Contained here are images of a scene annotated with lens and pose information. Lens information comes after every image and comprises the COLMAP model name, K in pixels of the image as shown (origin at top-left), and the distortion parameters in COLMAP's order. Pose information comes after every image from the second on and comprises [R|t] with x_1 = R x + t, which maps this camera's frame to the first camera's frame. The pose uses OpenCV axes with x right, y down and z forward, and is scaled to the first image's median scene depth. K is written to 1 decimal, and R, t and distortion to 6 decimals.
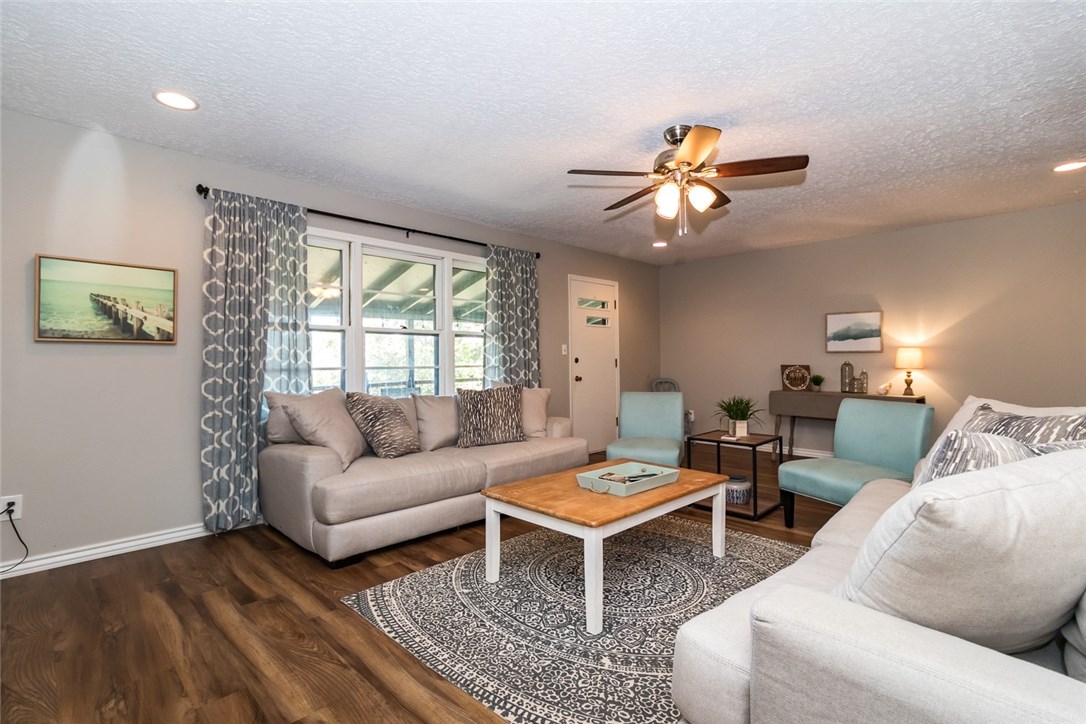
lens RADIAL K [[506.7, 0, 521.7], [0, 506.7, 355.8], [0, 0, 1]] dist [0.001682, 0.003464]
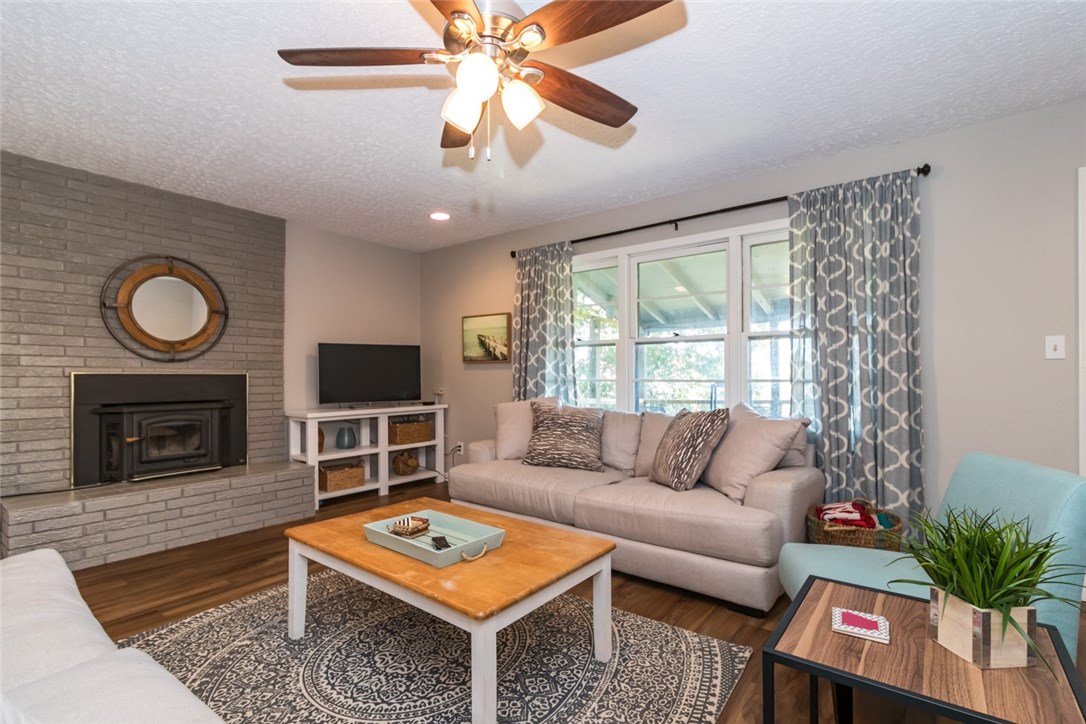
lens RADIAL K [[506.7, 0, 551.4], [0, 506.7, 377.6], [0, 0, 1]] dist [0.001682, 0.003464]
pose [[0.145070, 0.012881, -0.989338, 0.827682], [0.013487, 0.999797, 0.014995, 0.001835], [0.989329, -0.015519, 0.144867, 0.914122]]
